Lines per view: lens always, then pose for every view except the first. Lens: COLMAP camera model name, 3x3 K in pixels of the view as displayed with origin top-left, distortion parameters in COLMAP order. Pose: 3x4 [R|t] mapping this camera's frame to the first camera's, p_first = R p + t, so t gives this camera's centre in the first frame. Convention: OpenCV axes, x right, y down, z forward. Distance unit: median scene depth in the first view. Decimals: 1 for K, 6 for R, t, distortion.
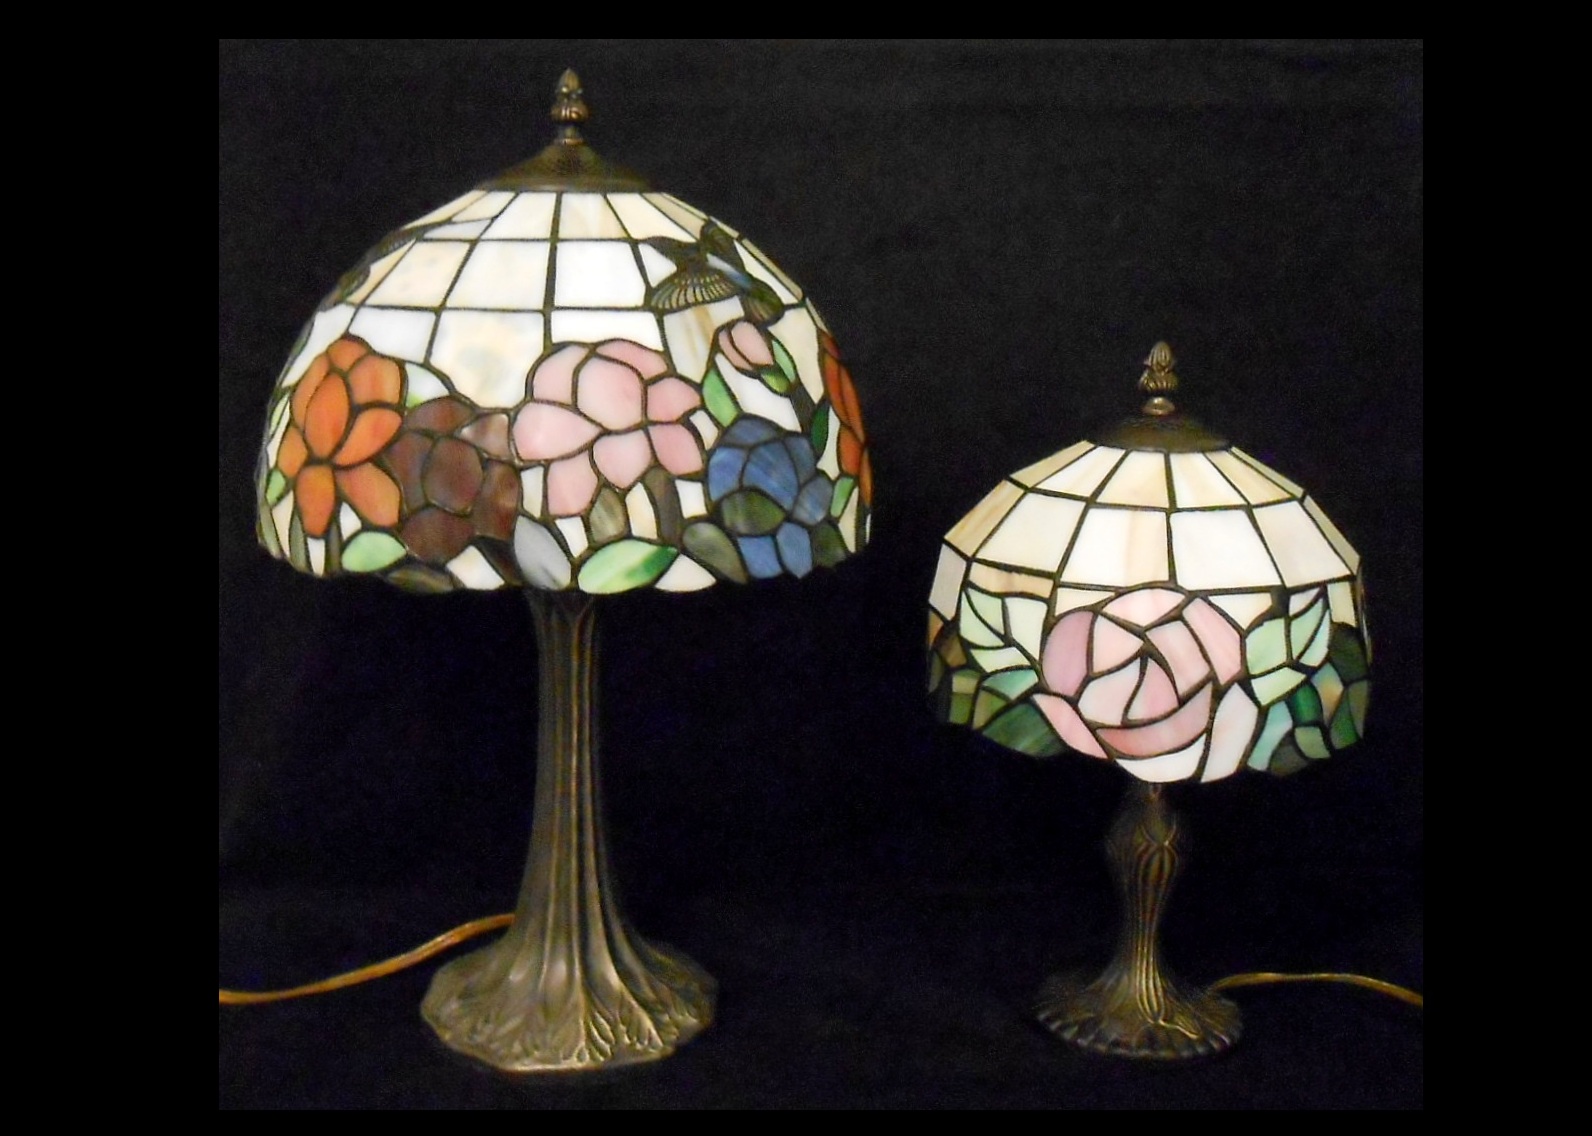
lens RADIAL K [[1660.1, 0, 796.0], [0, 1660.1, 568.0], [0, 0, 1]] dist [0.003541, 0.002969]
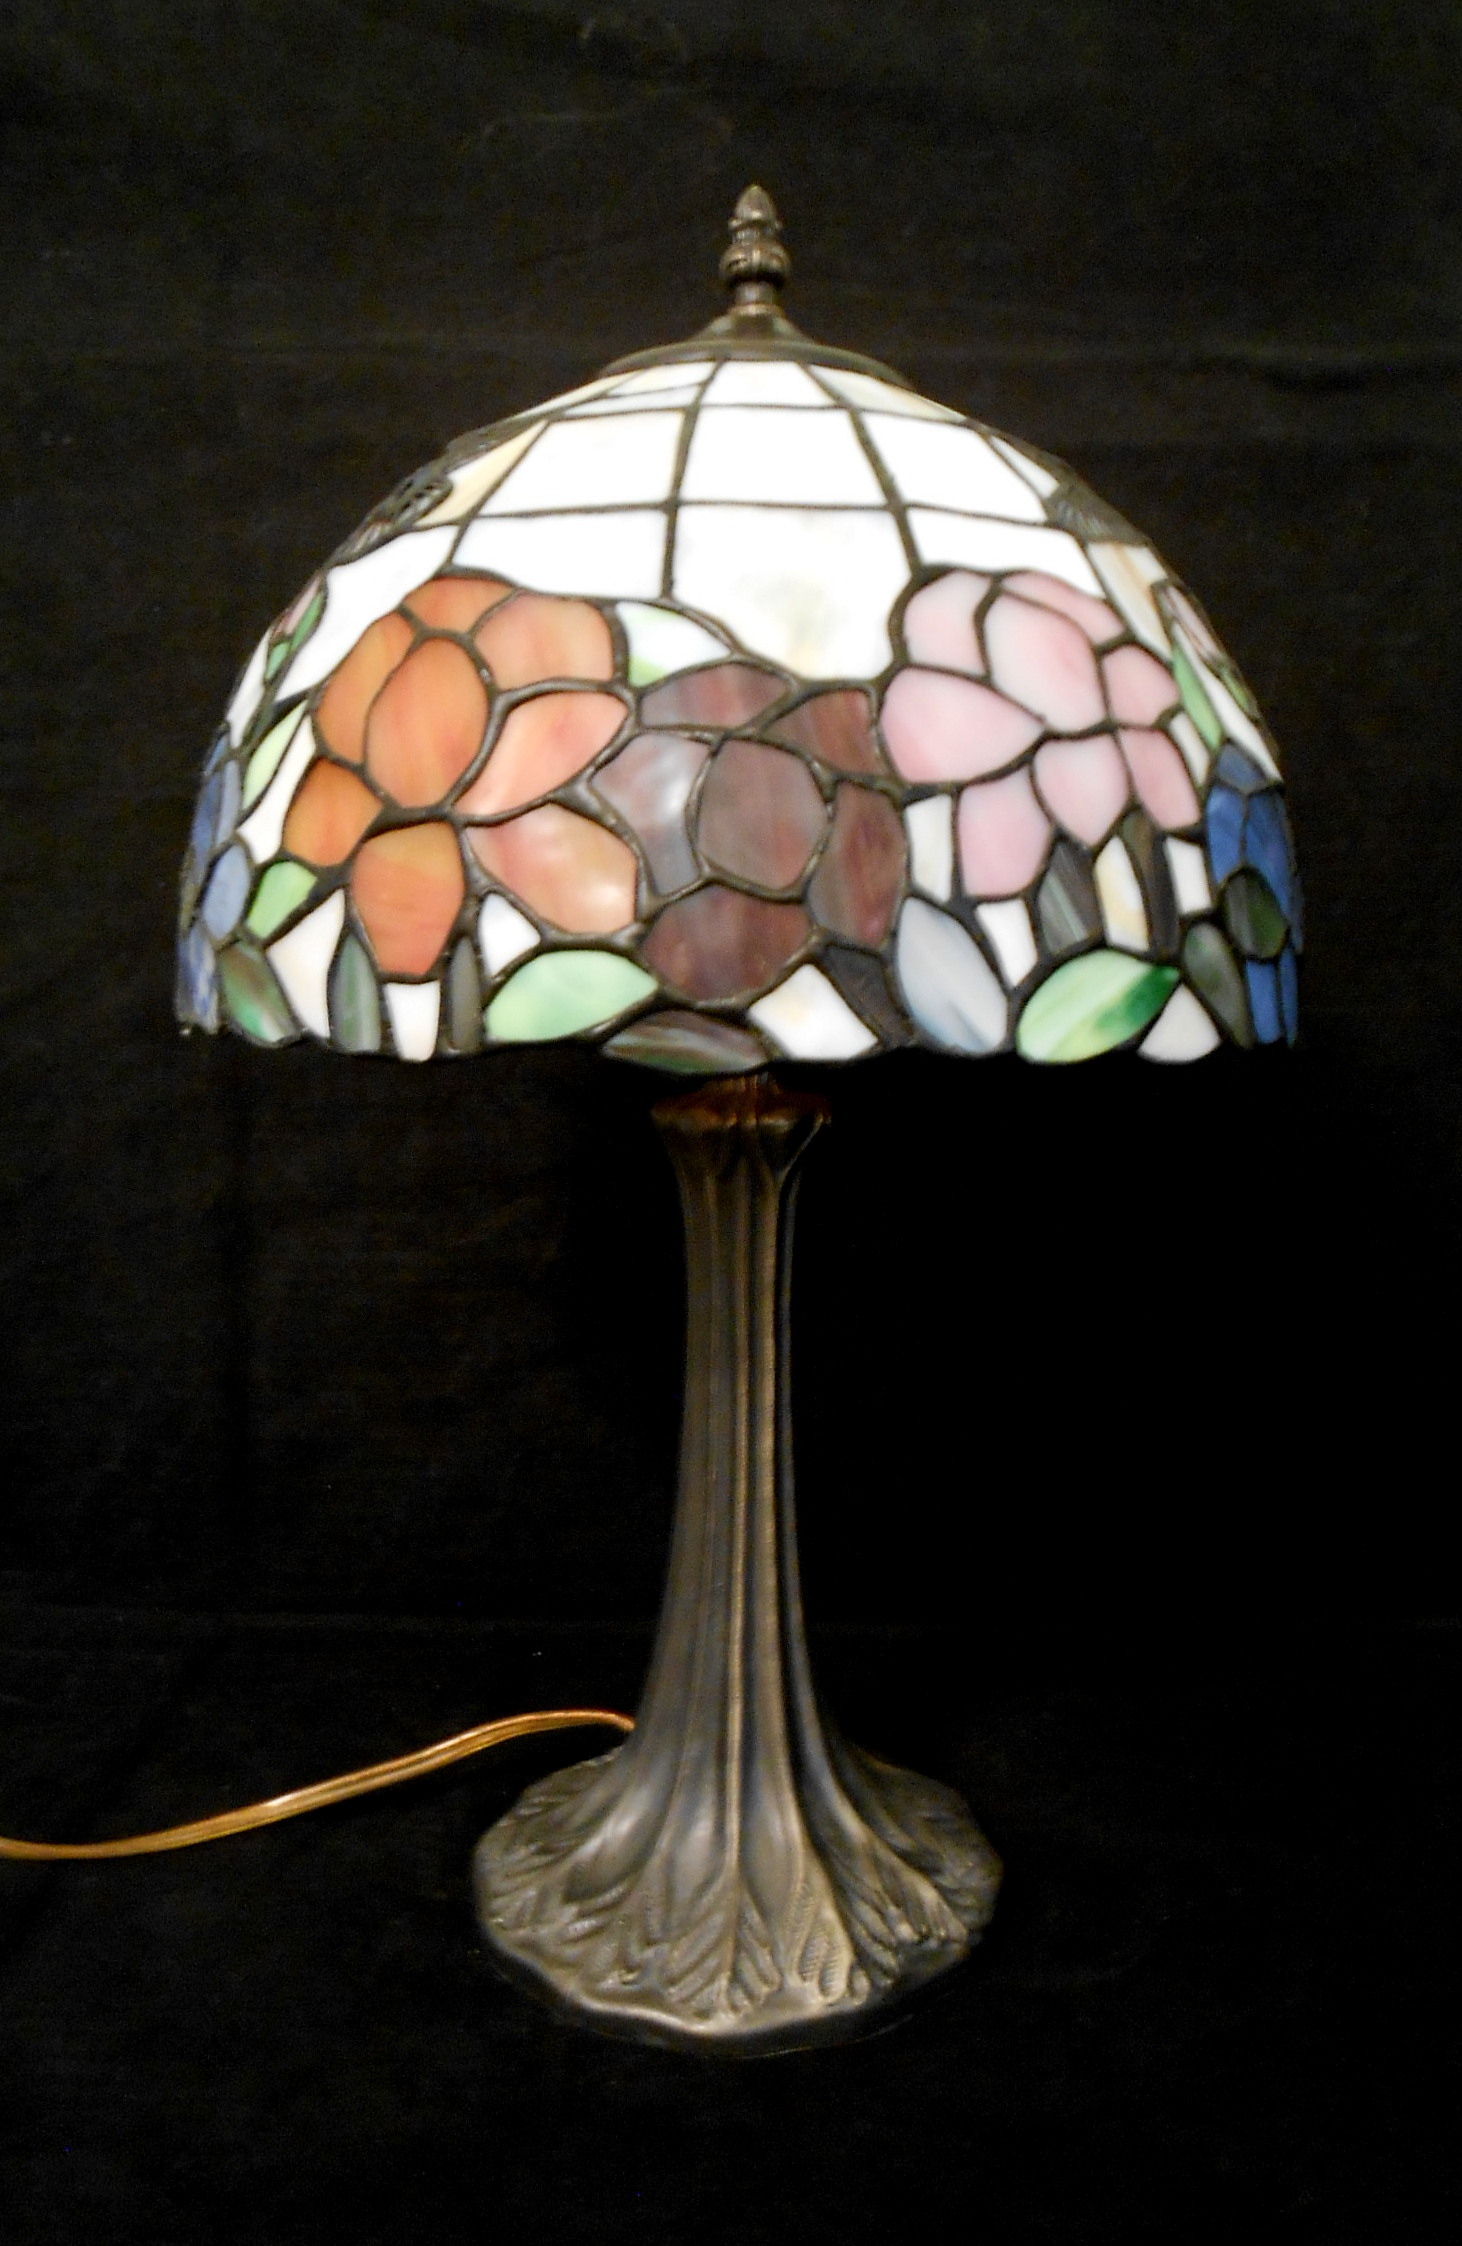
lens RADIAL K [[1701.1, 0, 731.0], [0, 1701.1, 1123.0], [0, 0, 1]] dist [0.002727, 0.000258]
pose [[0.969738, -0.036246, 0.241444, -0.331264], [0.060357, 0.993814, -0.093226, 0.074153], [-0.236572, 0.104978, 0.965926, 0.541612]]
